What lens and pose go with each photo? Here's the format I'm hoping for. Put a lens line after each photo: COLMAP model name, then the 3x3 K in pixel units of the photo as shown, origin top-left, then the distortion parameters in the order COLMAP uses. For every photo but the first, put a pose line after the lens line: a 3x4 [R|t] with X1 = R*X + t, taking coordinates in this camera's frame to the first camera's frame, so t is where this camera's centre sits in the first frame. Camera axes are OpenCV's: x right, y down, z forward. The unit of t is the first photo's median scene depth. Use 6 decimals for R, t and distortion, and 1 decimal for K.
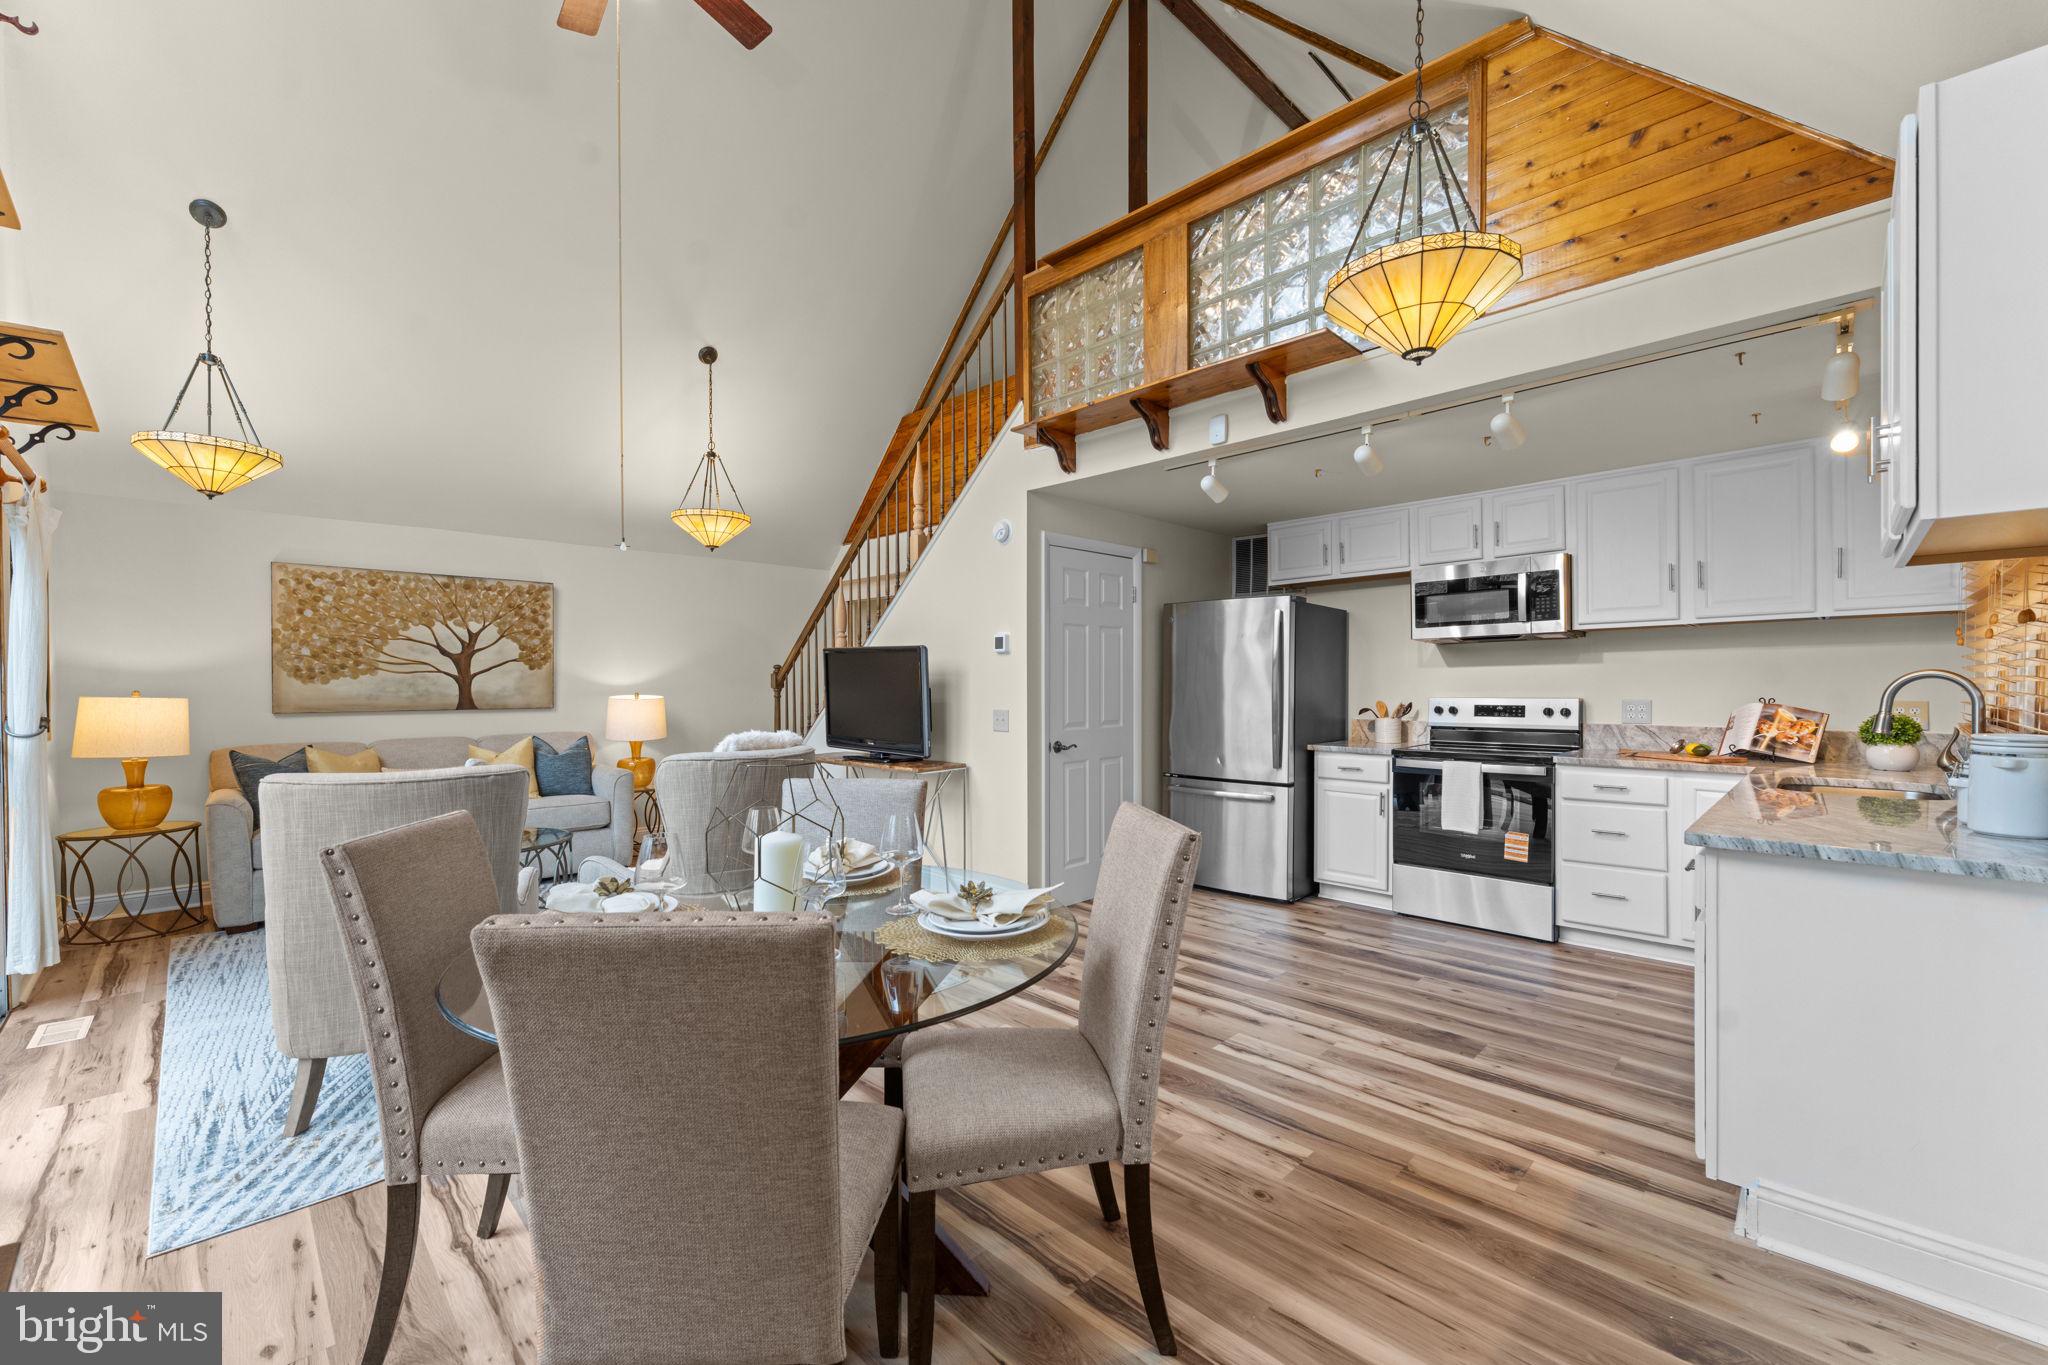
lens RADIAL K [[823.4, 0, 1031.8], [0, 823.4, 677.0], [0, 0, 1]] dist [-0.001596, -0.000241]
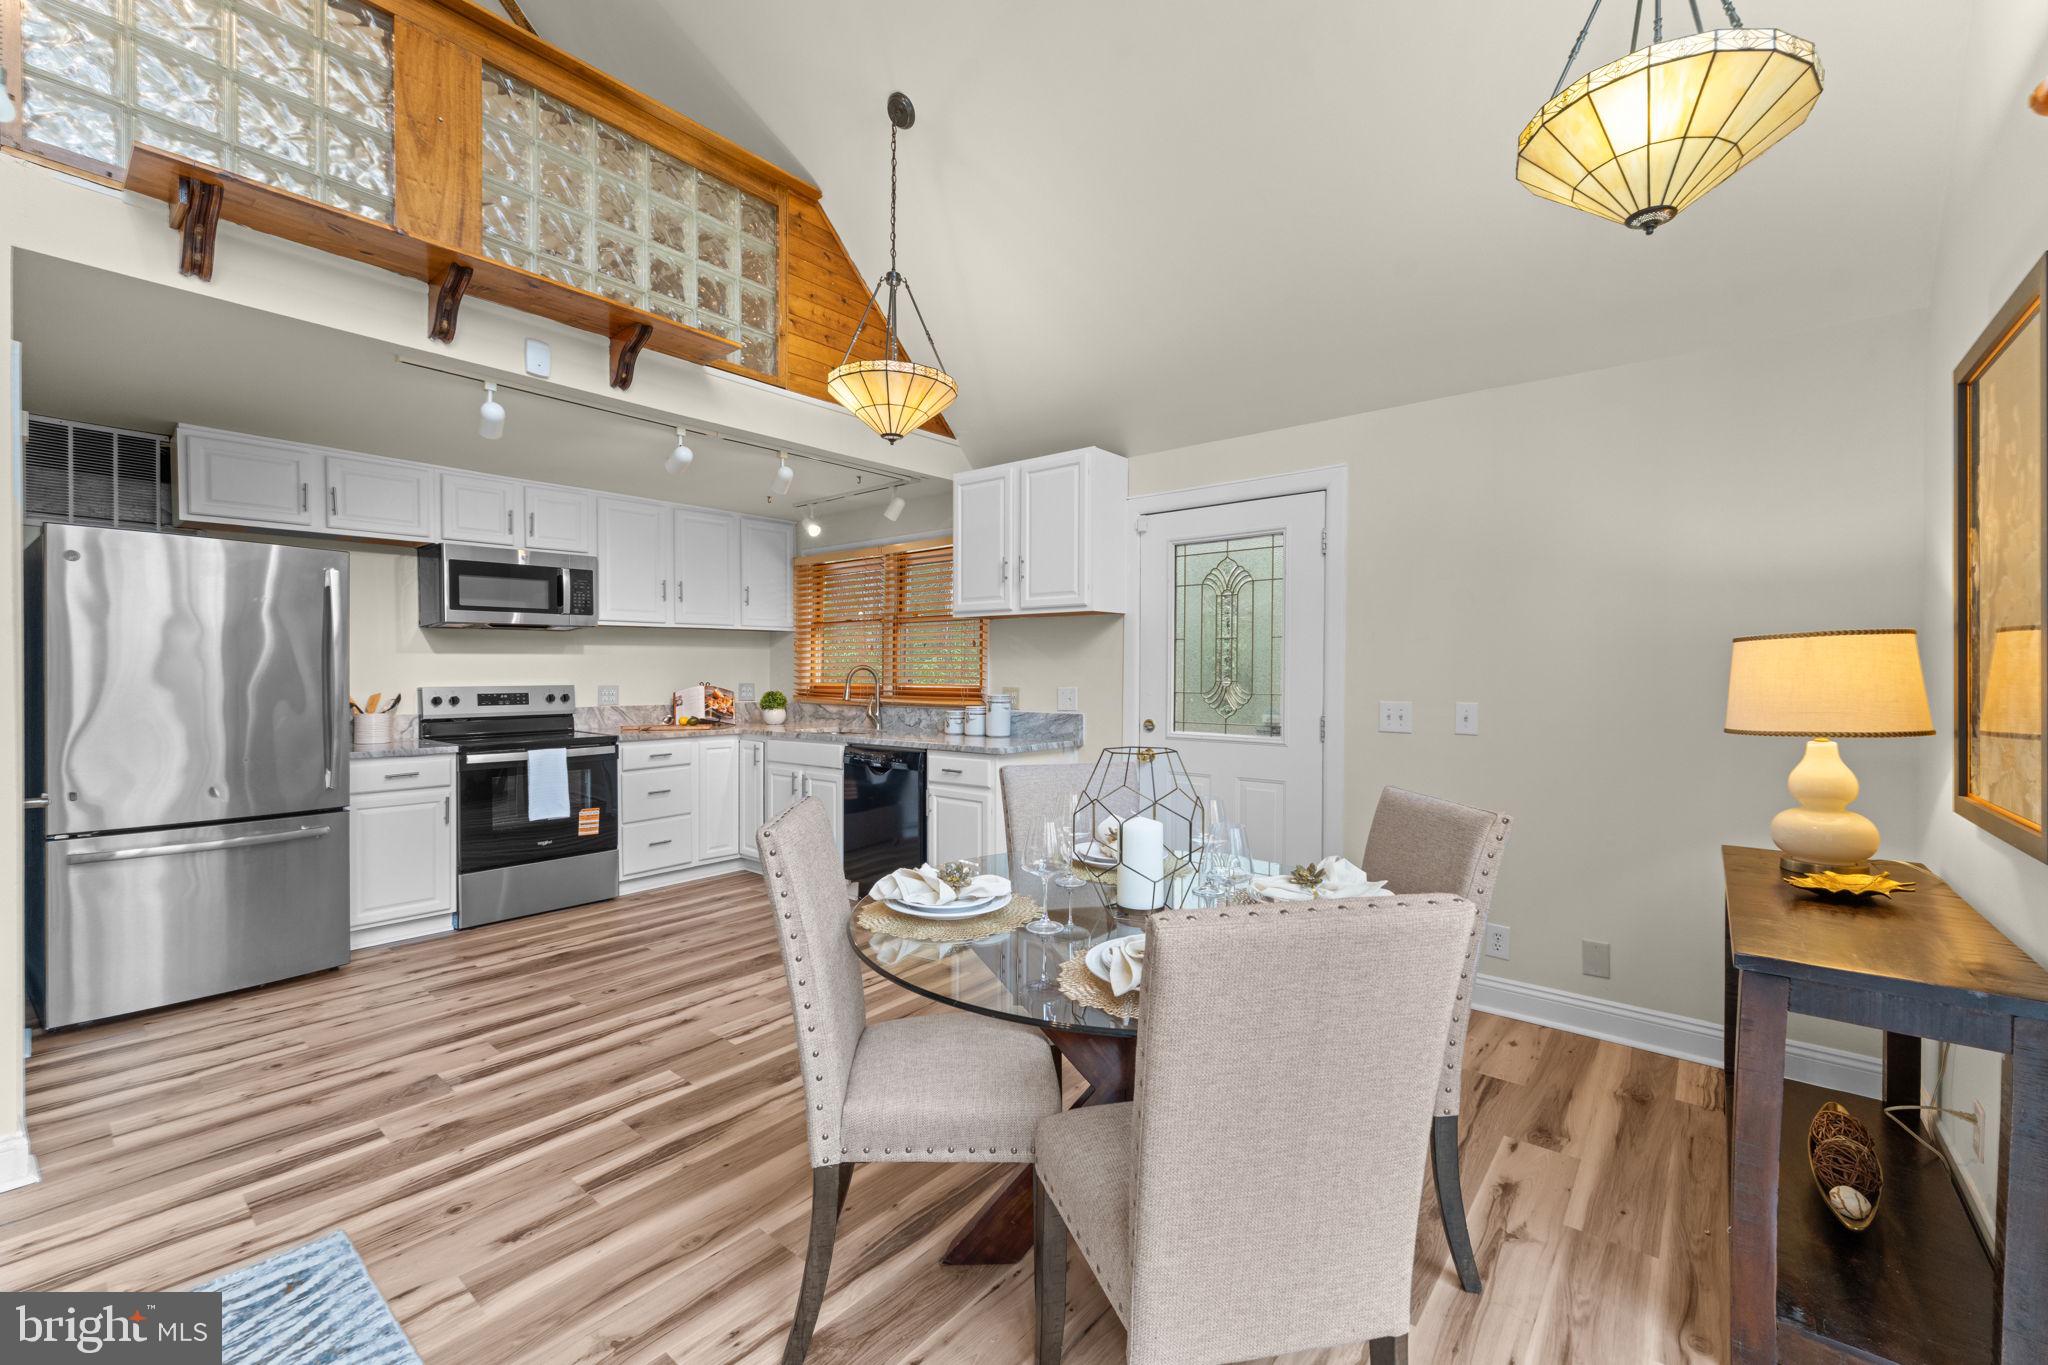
lens RADIAL K [[823.4, 0, 1031.8], [0, 823.4, 677.0], [0, 0, 1]] dist [-0.001596, -0.000241]
pose [[-0.089177, -0.005573, 0.996000, -0.538495], [-0.010655, 0.999932, 0.004641, 0.003504], [-0.995959, -0.010198, -0.089230, 0.507582]]
